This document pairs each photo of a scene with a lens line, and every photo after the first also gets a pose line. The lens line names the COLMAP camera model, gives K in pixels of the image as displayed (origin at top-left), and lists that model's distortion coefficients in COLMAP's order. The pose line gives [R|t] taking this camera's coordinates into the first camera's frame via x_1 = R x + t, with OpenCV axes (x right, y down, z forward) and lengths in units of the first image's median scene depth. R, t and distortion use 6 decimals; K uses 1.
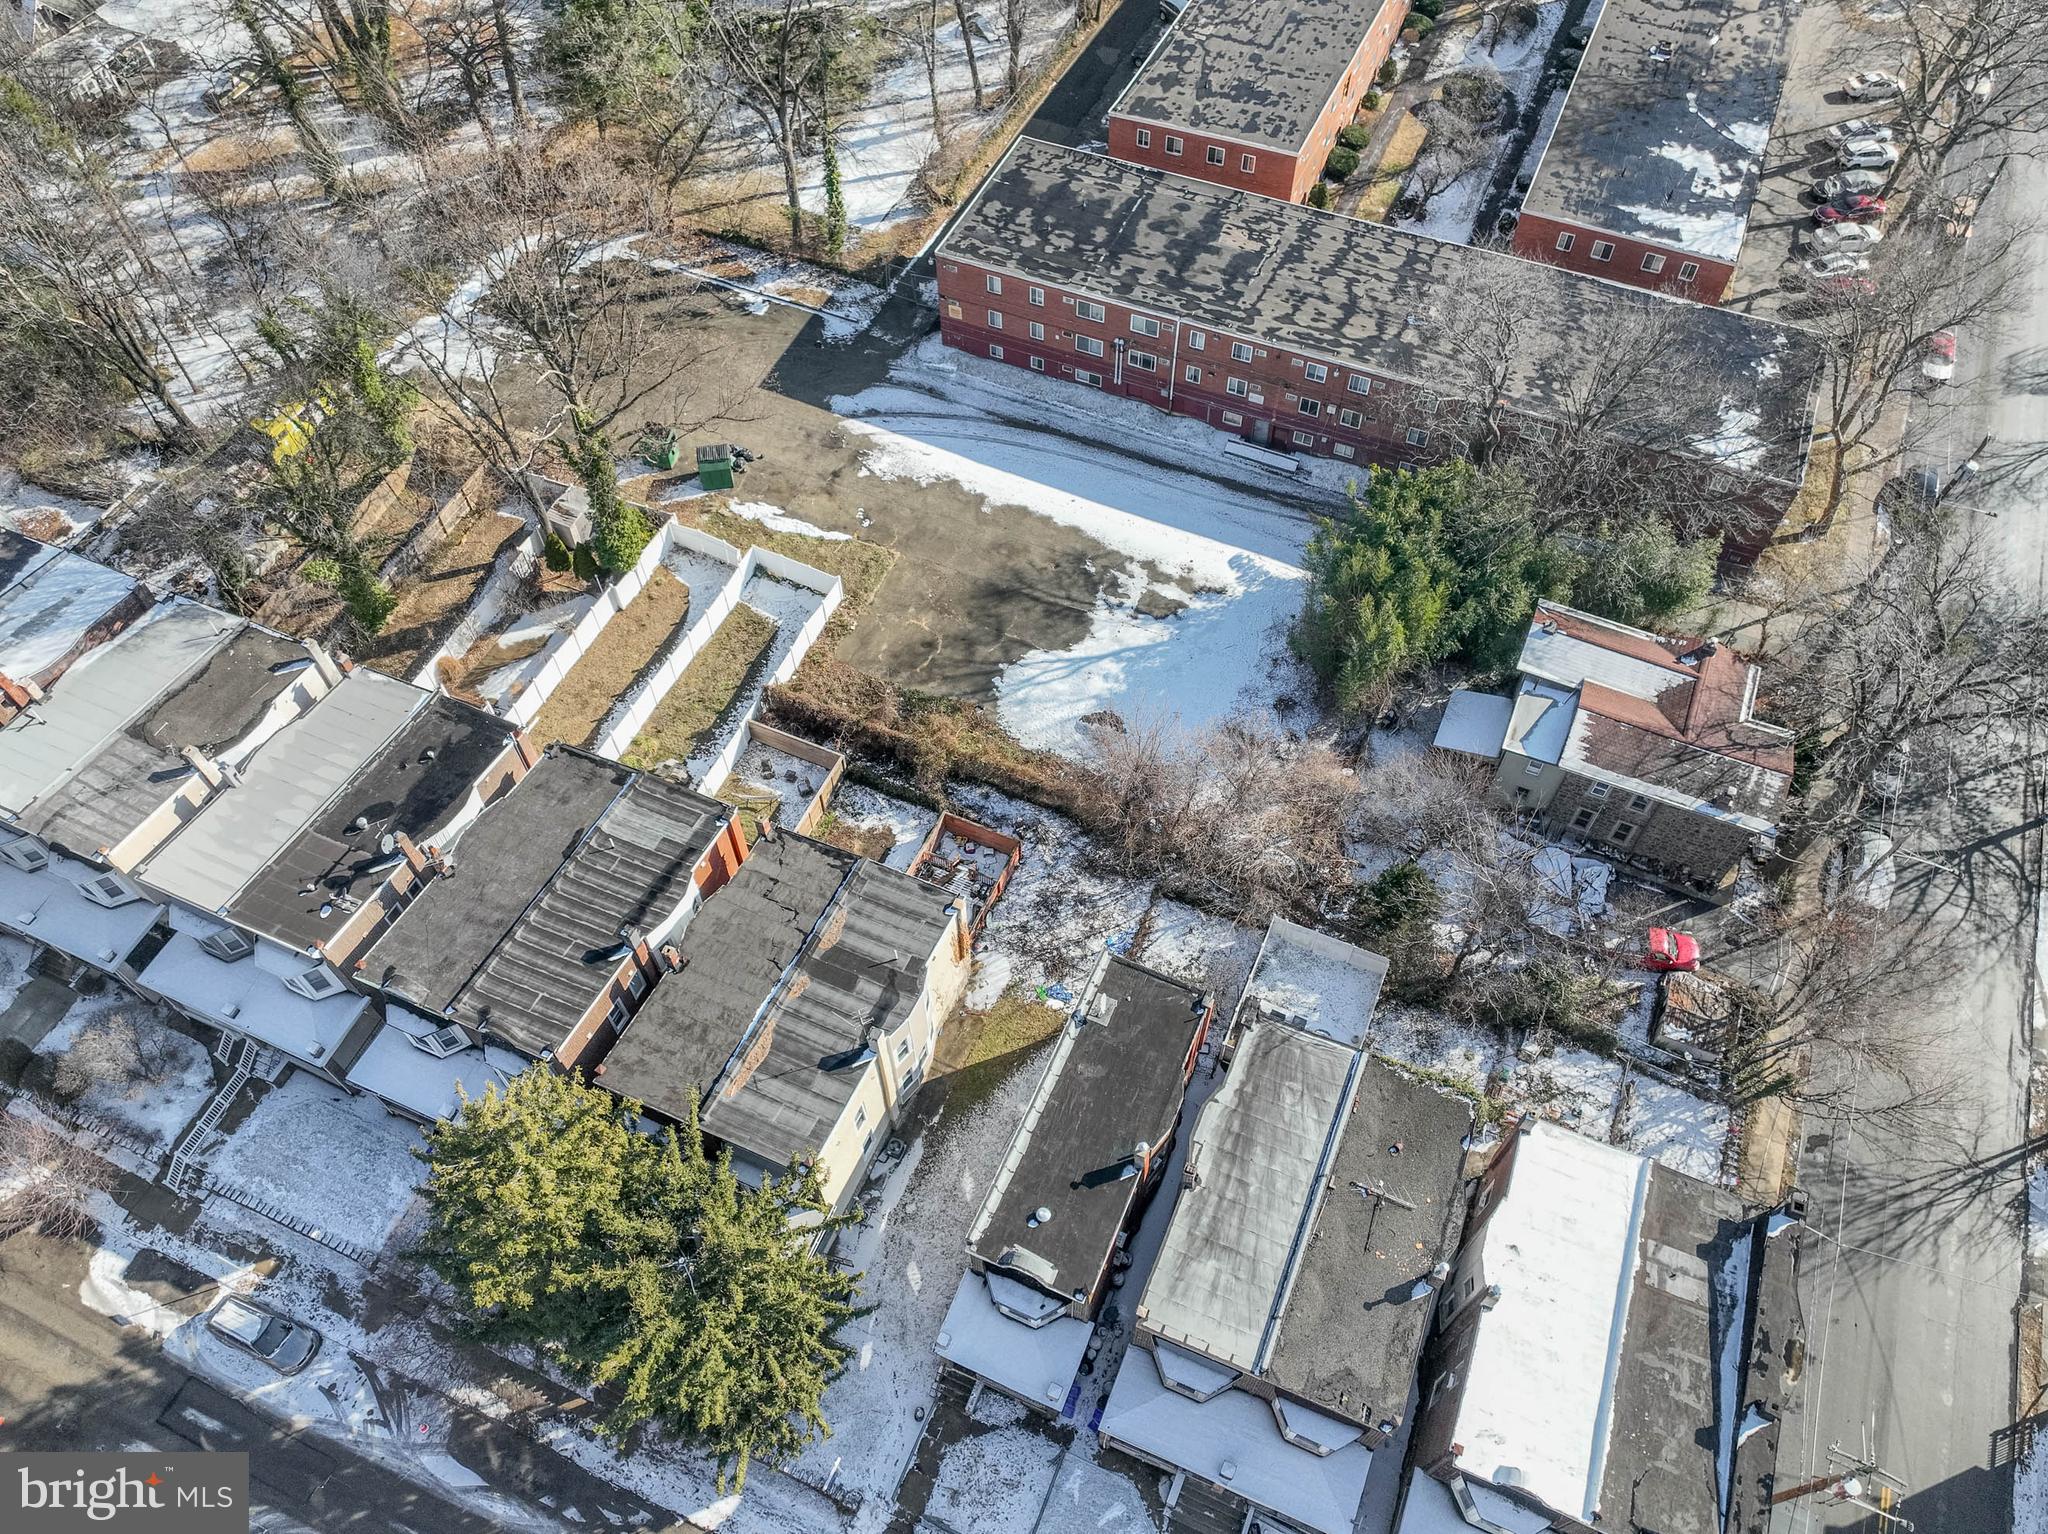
lens RADIAL K [[1441.6, 0, 1030.8], [0, 1441.6, 759.8], [0, 0, 1]] dist [0.007919, -0.000078]
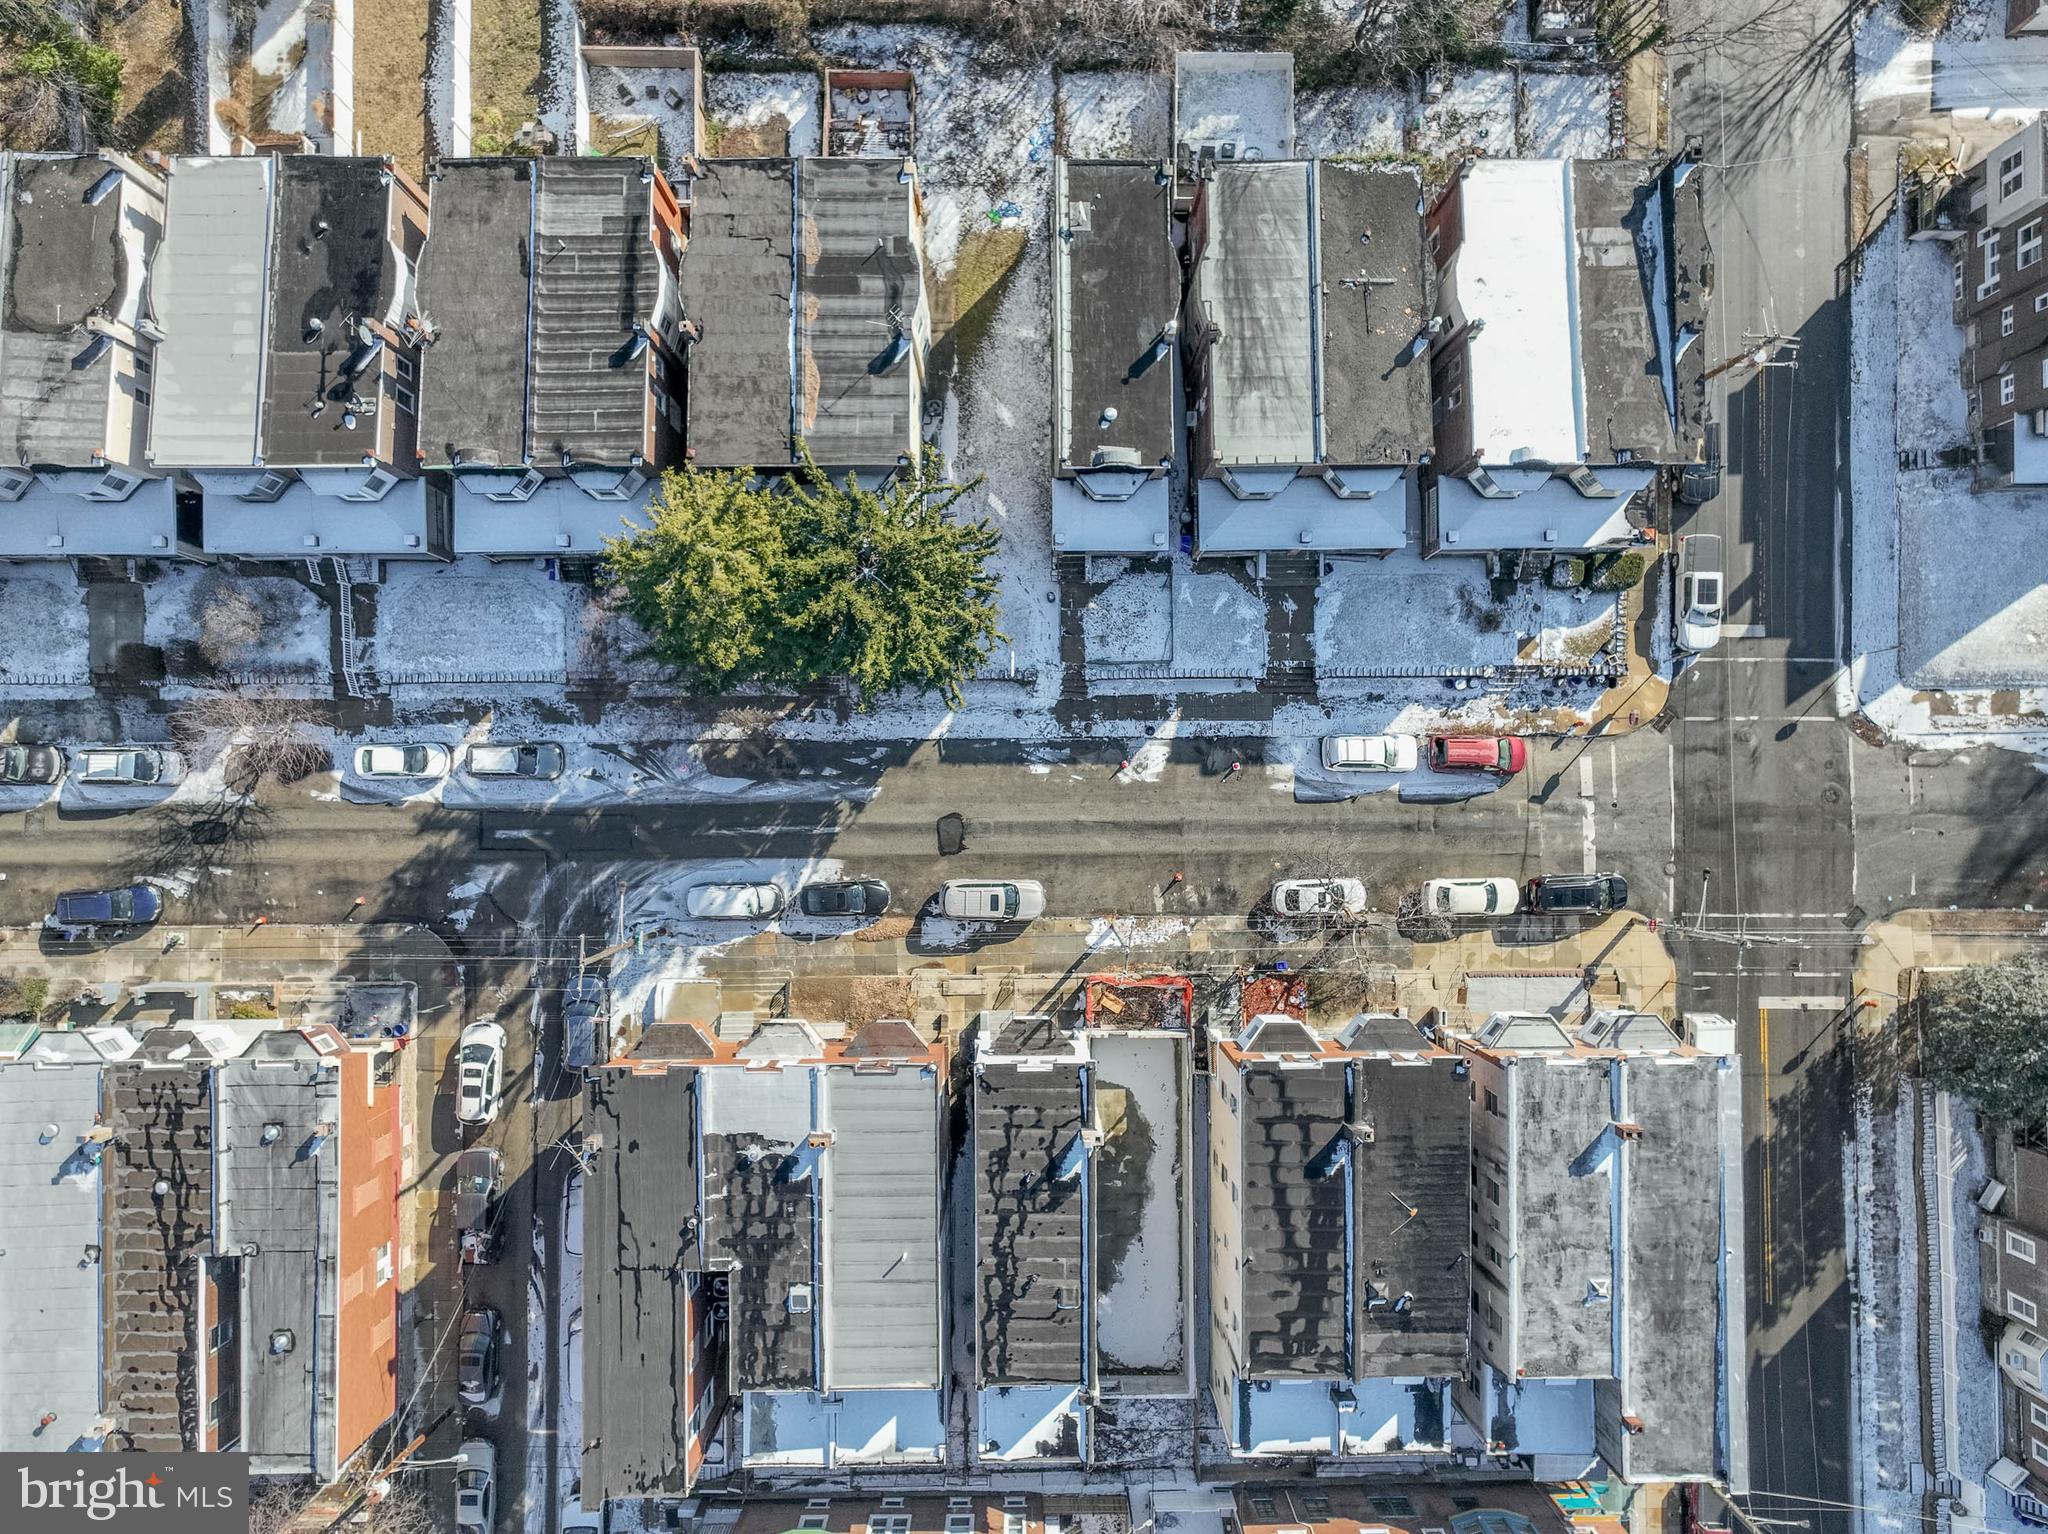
lens RADIAL K [[1464.5, 0, 1032.6], [0, 1464.5, 773.0], [0, 0, 1]] dist [0.003770, 0.004805]
pose [[0.914870, -0.403105, 0.022792, -0.164798], [0.321542, 0.761574, 0.562686, -0.128467], [-0.244179, -0.507456, 0.826356, -0.095136]]
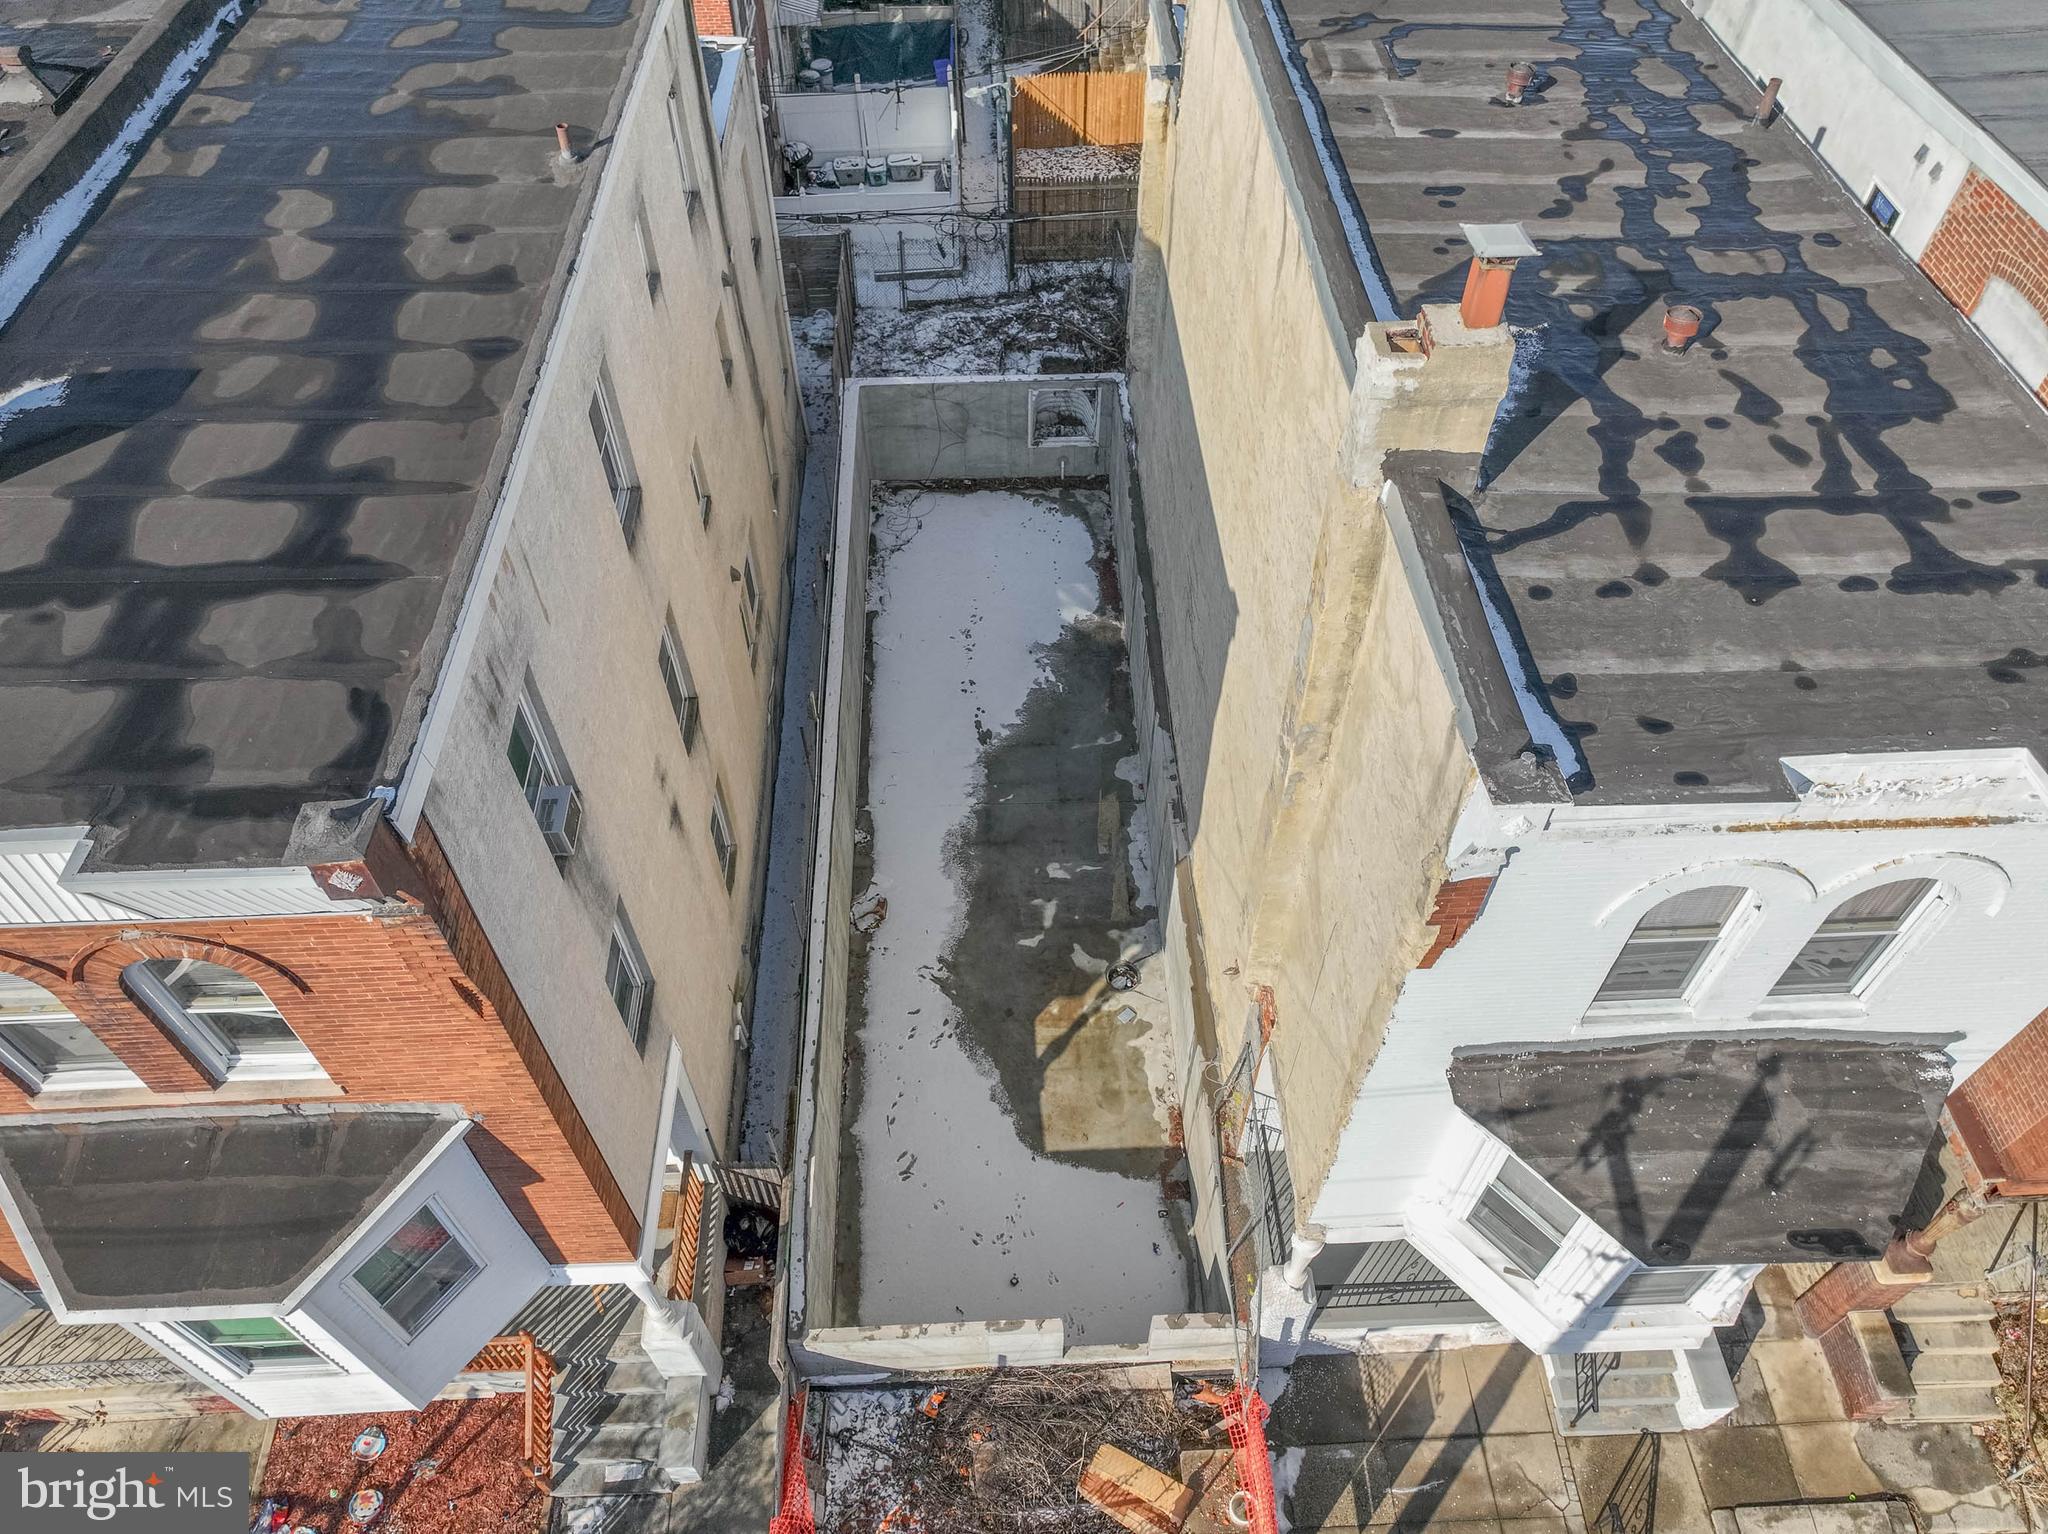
lens RADIAL K [[1437.6, 0, 1033.5], [0, 1437.6, 764.7], [0, 0, 1]] dist [0.004782, 0.009737]
pose [[-0.899393, 0.339809, -0.274994, -0.112815], [-0.357396, -0.209364, 0.910184, 0.475823], [0.251715, 0.916895, 0.309747, 0.545551]]
